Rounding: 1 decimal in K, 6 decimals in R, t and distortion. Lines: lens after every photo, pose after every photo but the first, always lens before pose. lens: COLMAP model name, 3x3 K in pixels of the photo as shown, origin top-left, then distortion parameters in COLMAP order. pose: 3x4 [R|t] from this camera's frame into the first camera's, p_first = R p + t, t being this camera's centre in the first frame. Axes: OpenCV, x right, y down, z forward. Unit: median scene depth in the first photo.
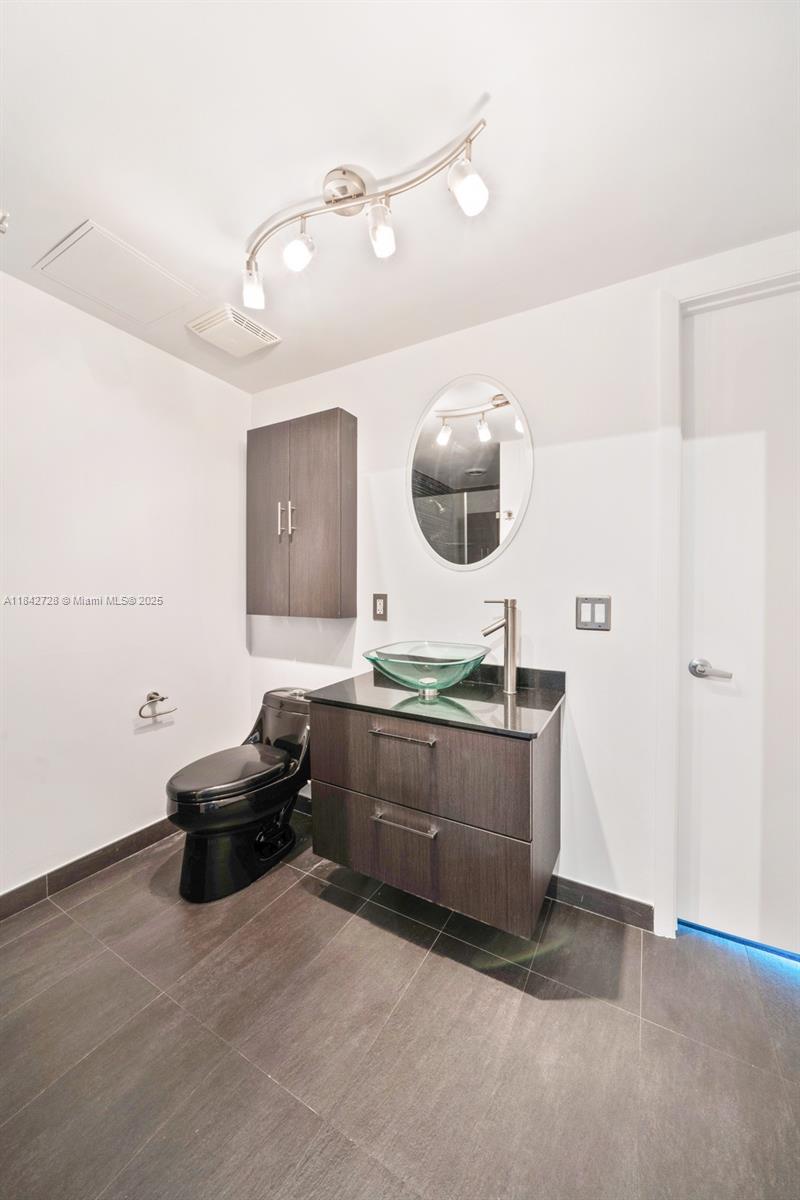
lens RADIAL K [[433.5, 0, 399.1], [0, 433.5, 612.3], [0, 0, 1]] dist [-0.000779, -0.000242]
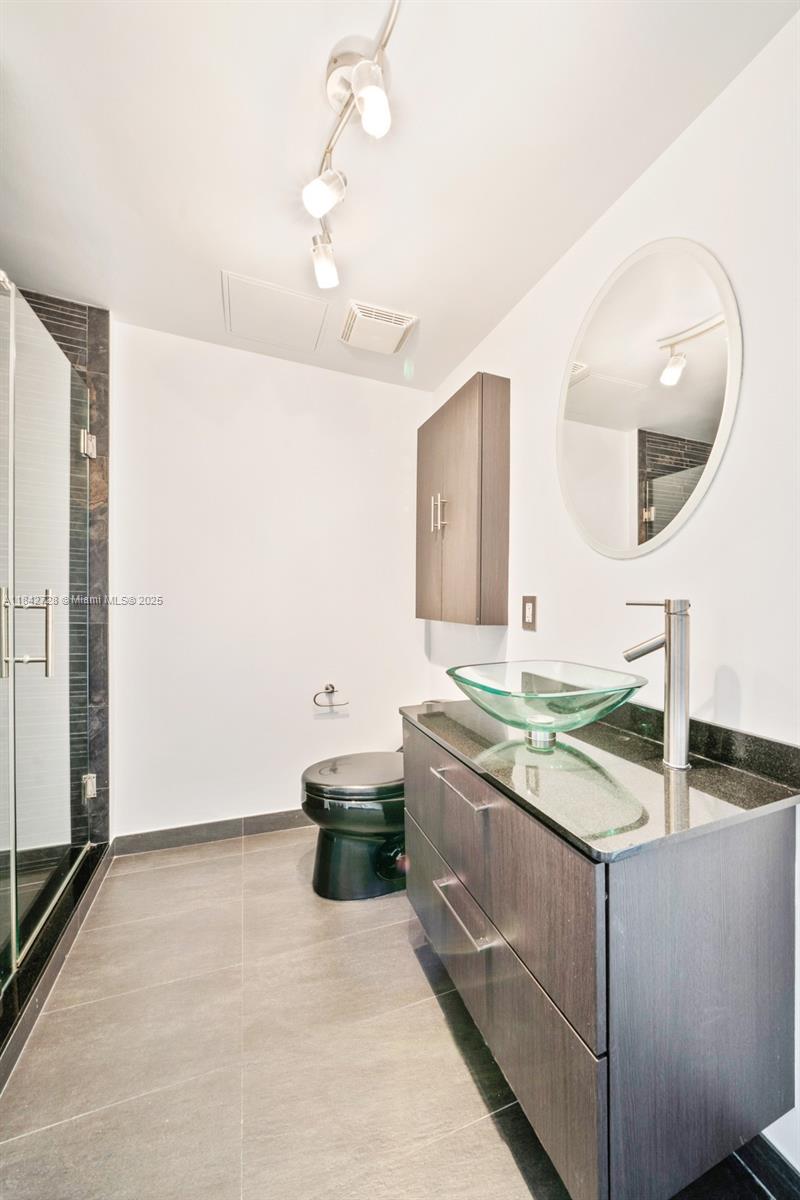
lens RADIAL K [[433.5, 0, 399.1], [0, 433.5, 612.3], [0, 0, 1]] dist [-0.000779, -0.000242]
pose [[0.778003, 0.031789, -0.627456, 0.274703], [-0.056555, 0.998208, -0.019551, 0.015964], [0.625710, 0.050697, 0.778406, 0.265341]]
